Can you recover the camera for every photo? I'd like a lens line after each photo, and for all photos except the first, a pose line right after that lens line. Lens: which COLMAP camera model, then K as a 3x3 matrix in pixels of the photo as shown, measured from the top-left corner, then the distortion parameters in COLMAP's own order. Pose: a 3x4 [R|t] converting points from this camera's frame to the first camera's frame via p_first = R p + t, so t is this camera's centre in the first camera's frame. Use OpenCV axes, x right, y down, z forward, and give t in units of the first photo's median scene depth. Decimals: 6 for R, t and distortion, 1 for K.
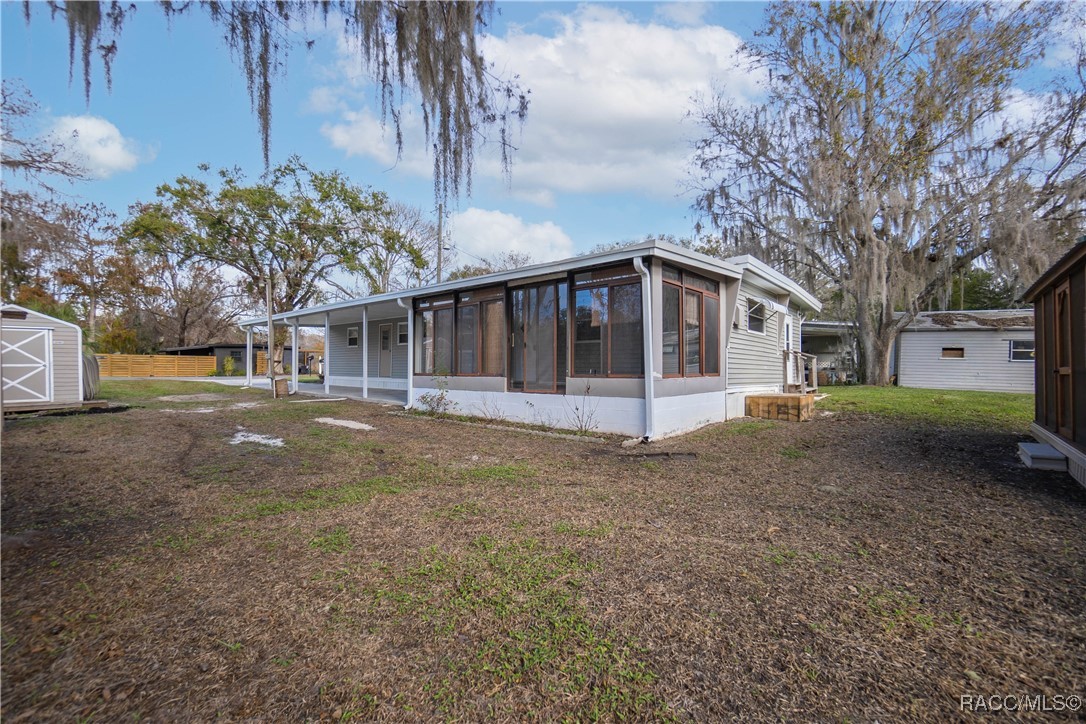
lens RADIAL K [[487.3, 0, 540.8], [0, 487.3, 368.5], [0, 0, 1]] dist [-0.046040, 0.017975]
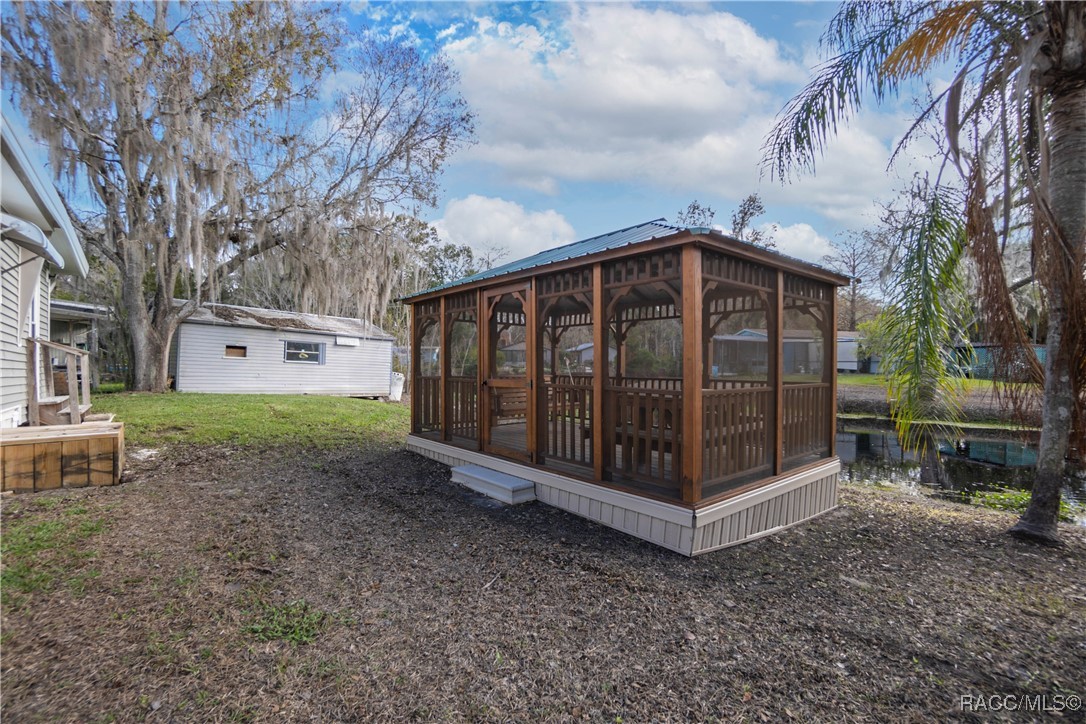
lens RADIAL K [[487.3, 0, 540.8], [0, 487.3, 368.5], [0, 0, 1]] dist [-0.046040, 0.017975]
pose [[0.166040, -0.001821, 0.986117, 0.074529], [-0.009484, 0.999949, 0.003443, -0.009743], [-0.986073, -0.009924, 0.166014, 0.296312]]
